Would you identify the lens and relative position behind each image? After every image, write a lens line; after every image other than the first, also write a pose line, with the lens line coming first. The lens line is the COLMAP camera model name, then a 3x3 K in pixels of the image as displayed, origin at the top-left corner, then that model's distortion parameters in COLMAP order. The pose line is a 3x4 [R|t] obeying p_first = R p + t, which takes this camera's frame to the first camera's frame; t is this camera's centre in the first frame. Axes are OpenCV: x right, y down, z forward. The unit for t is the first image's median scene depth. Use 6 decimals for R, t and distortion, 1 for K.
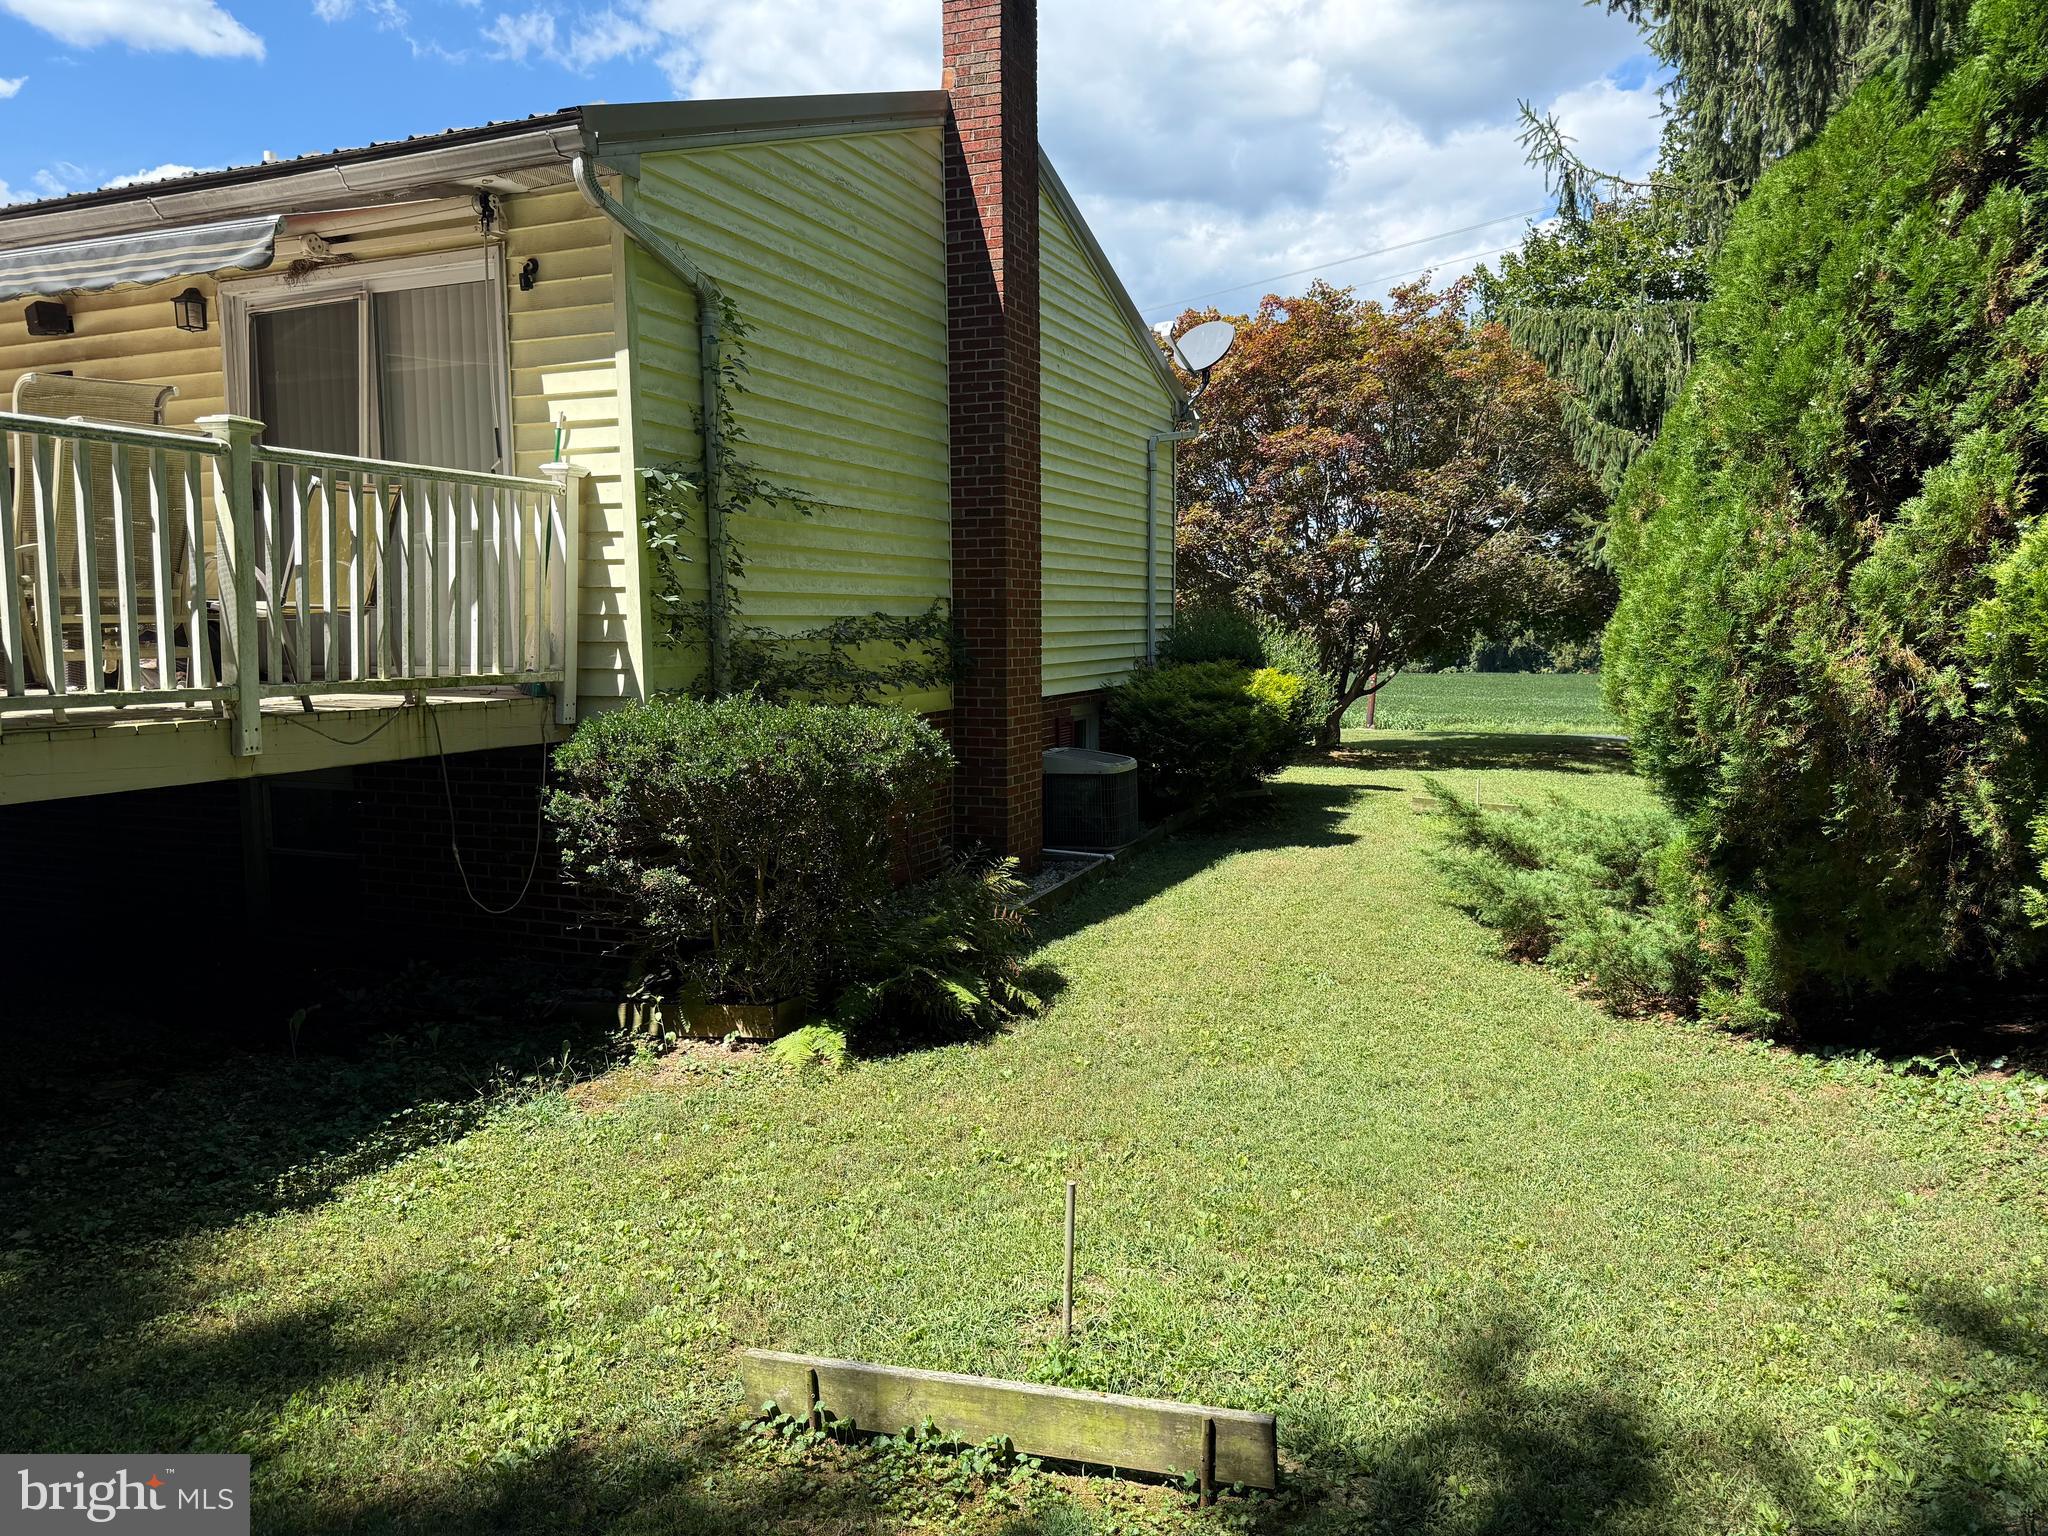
lens RADIAL K [[1430.6, 0, 1020.4], [0, 1430.6, 774.2], [0, 0, 1]] dist [-0.007917, -0.000382]
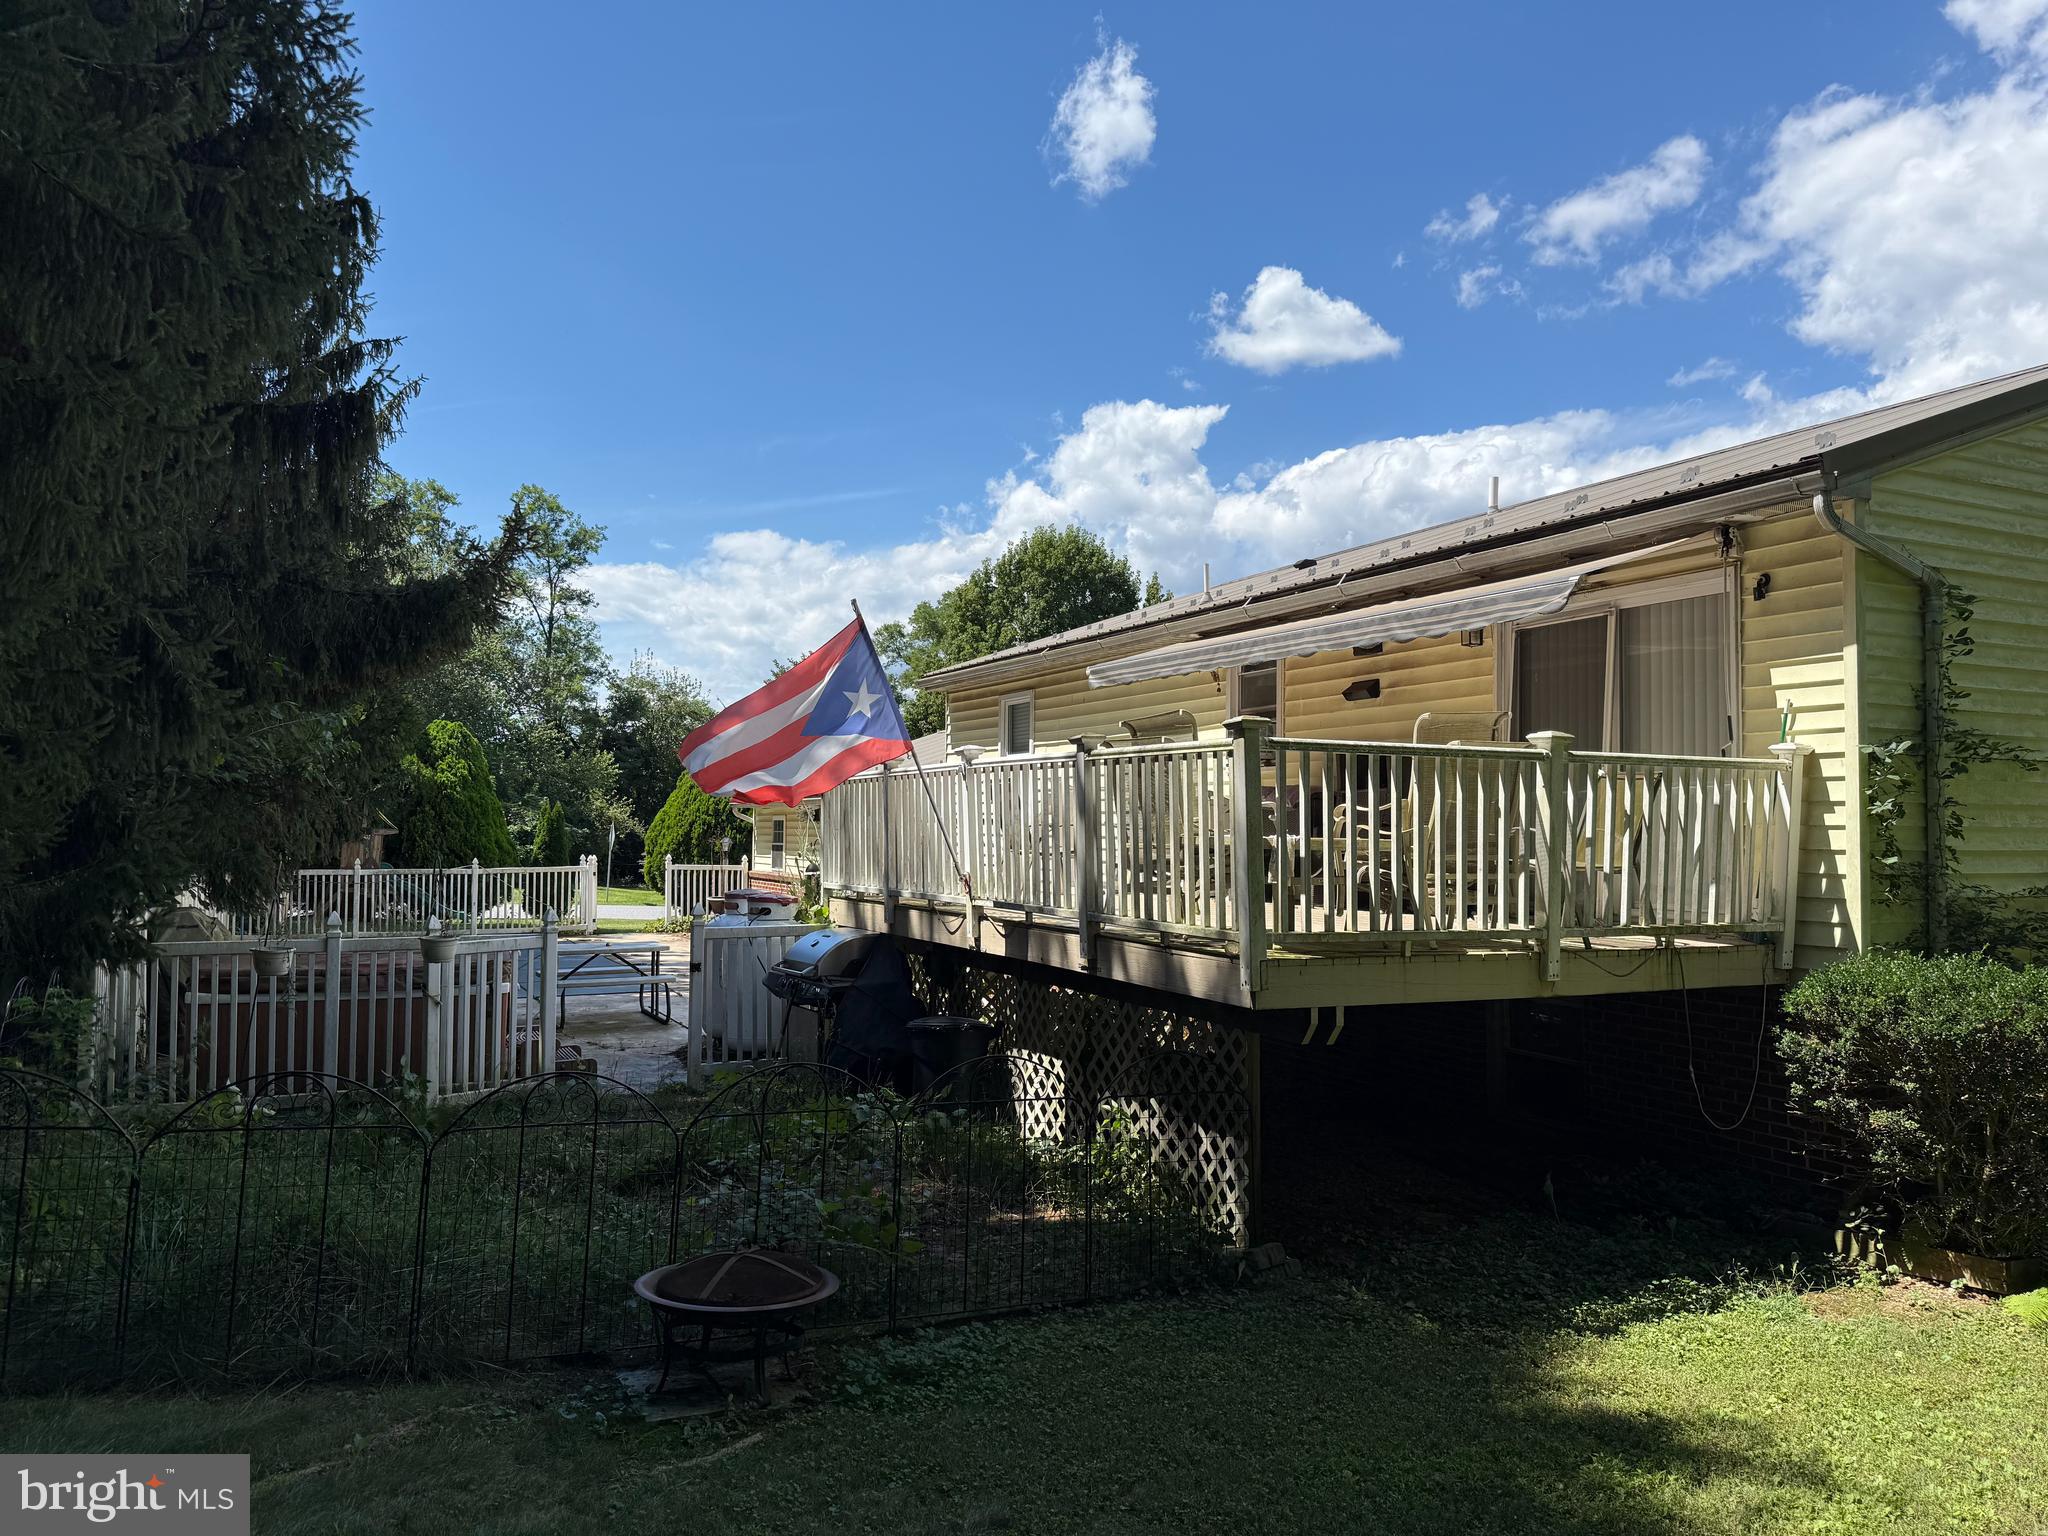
lens RADIAL K [[1430.6, 0, 1020.4], [0, 1430.6, 774.2], [0, 0, 1]] dist [-0.007917, -0.000382]
pose [[0.745439, -0.009546, -0.666505, -0.014473], [-0.086793, 0.989995, -0.111251, -0.010403], [0.660899, 0.140779, 0.737152, -0.277480]]
